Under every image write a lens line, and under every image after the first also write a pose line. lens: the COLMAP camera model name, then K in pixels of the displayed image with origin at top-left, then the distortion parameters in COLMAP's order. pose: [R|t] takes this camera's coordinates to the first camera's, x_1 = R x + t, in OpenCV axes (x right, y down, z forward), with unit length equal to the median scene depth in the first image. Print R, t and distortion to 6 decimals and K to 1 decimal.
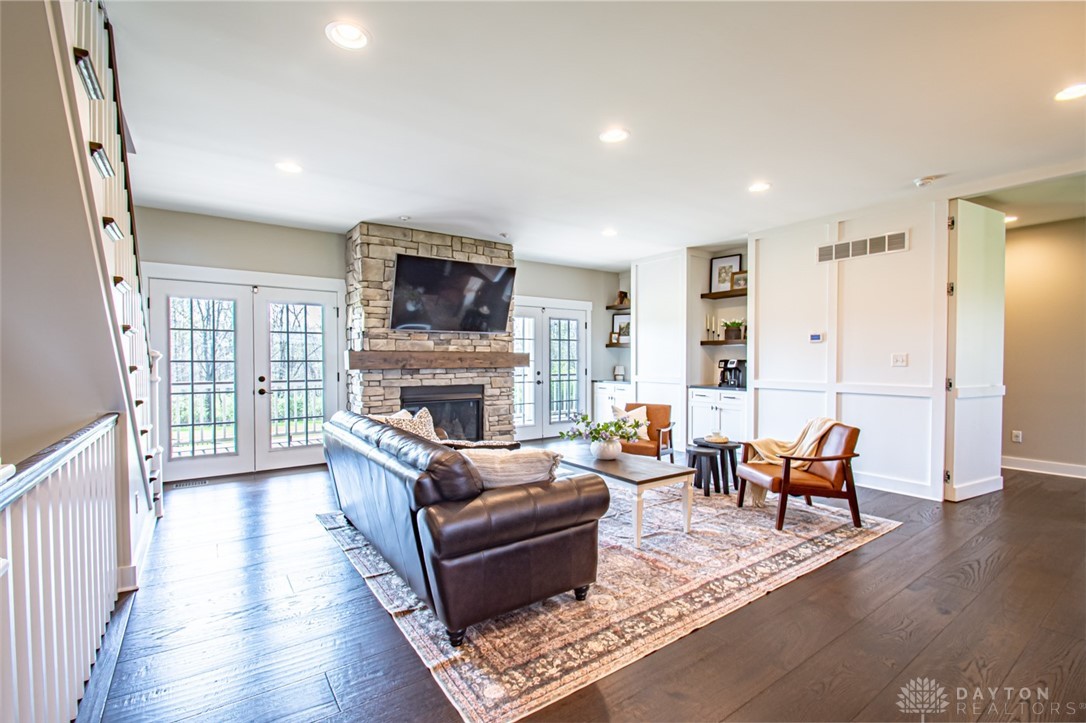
lens RADIAL K [[494.0, 0, 521.3], [0, 494.0, 366.7], [0, 0, 1]] dist [0.001000, -0.001485]
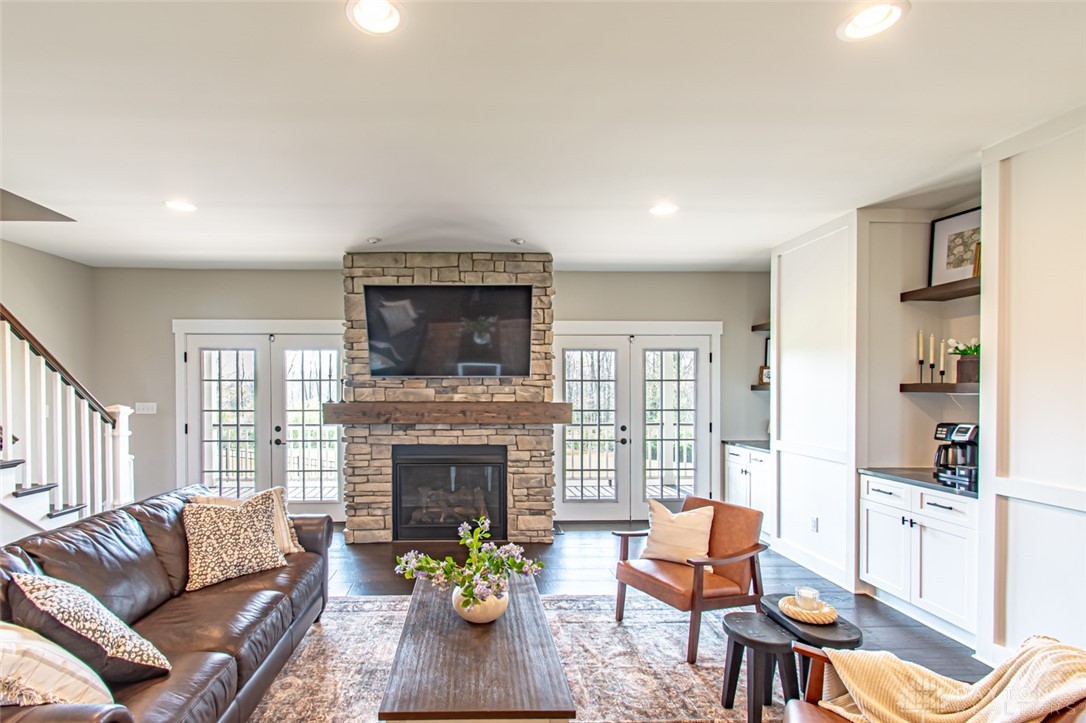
lens RADIAL K [[494.0, 0, 490.6], [0, 494.0, 394.0], [0, 0, 1]] dist [0.001000, -0.001485]
pose [[0.835701, 0.006110, -0.549150, 0.314502], [-0.007970, 0.999968, -0.001003, -0.040384], [0.549127, 0.005215, 0.835723, 0.359254]]
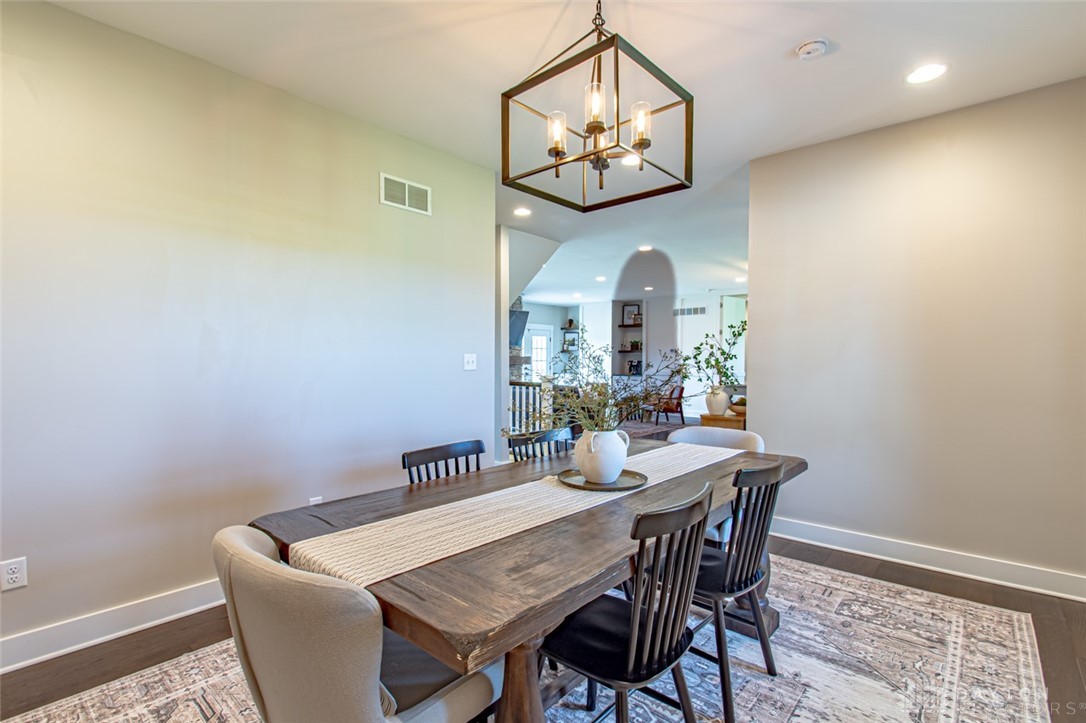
lens RADIAL K [[494.0, 0, 535.6], [0, 494.0, 362.1], [0, 0, 1]] dist [0.001000, -0.001485]
pose [[0.972689, 0.003079, 0.232090, -0.394441], [-0.000842, 0.999952, -0.009737, 0.010297], [-0.232109, 0.009276, 0.972646, -0.777635]]
